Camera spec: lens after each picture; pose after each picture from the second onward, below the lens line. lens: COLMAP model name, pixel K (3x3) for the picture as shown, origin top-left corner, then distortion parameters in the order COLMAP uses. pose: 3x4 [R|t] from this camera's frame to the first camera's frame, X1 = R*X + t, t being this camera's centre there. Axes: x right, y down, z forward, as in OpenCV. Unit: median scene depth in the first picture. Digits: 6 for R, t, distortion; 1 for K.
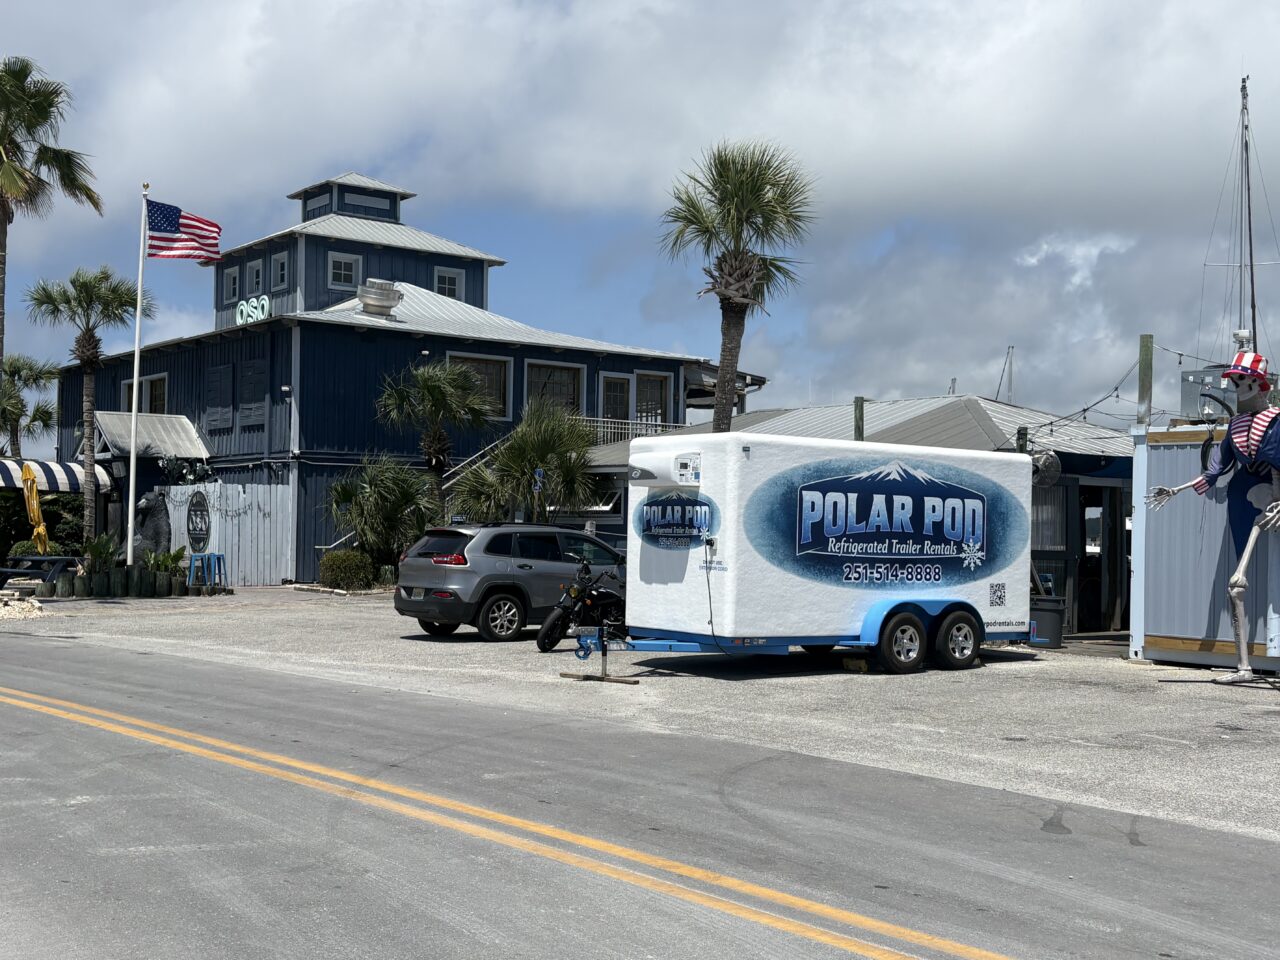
lens RADIAL K [[1548.1, 0, 640.0], [0, 1548.1, 480.0], [0, 0, 1]] dist [0.251767, -0.914633]
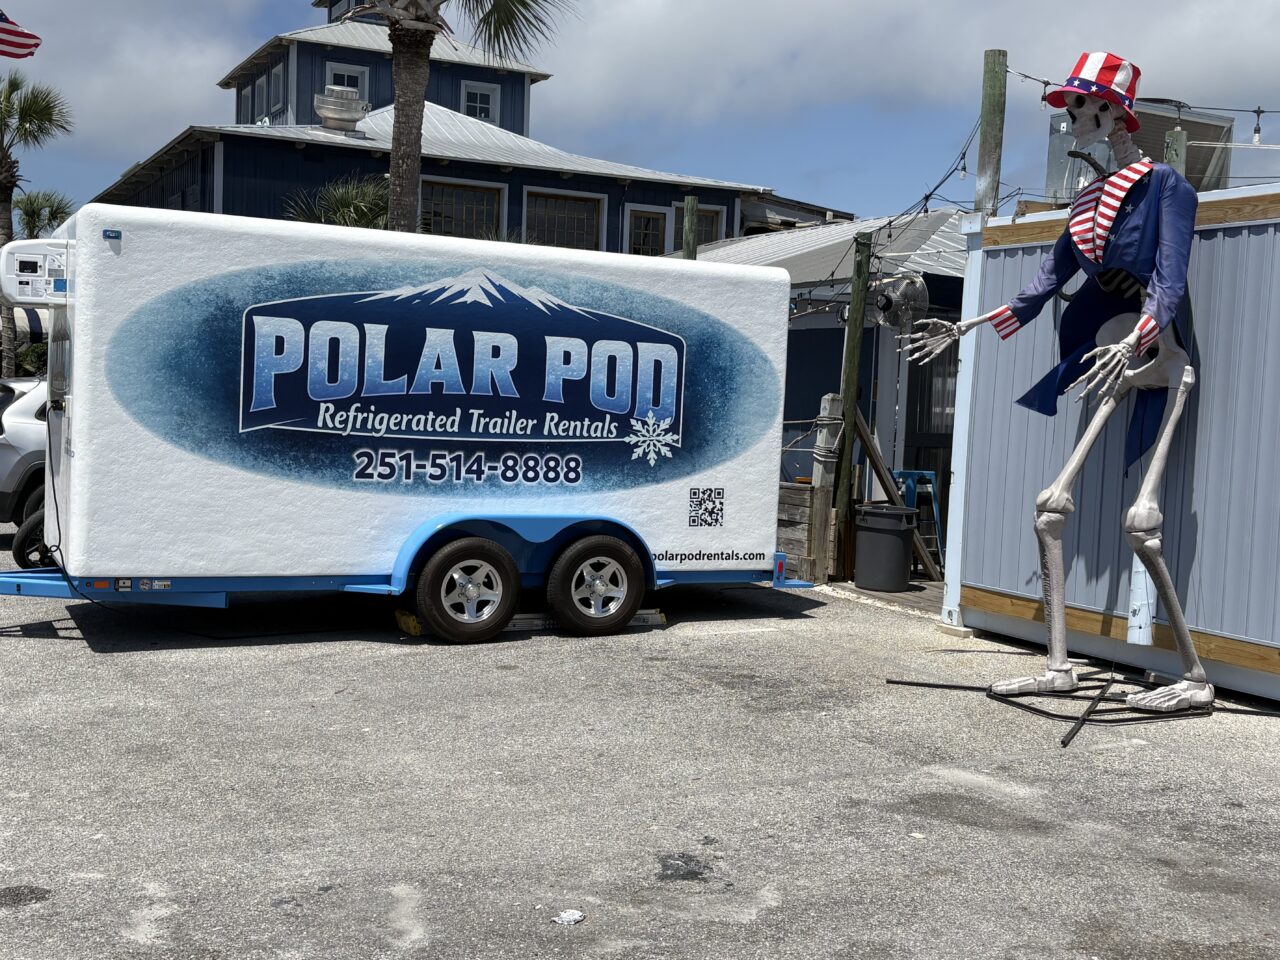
lens RADIAL K [[1548.1, 0, 640.0], [0, 1548.1, 480.0], [0, 0, 1]] dist [0.251767, -0.914633]
pose [[0.983028, 0.029805, -0.181021, 0.323358], [-0.014859, 0.996408, 0.083368, 0.015574], [0.182855, -0.079264, 0.979939, 0.445494]]
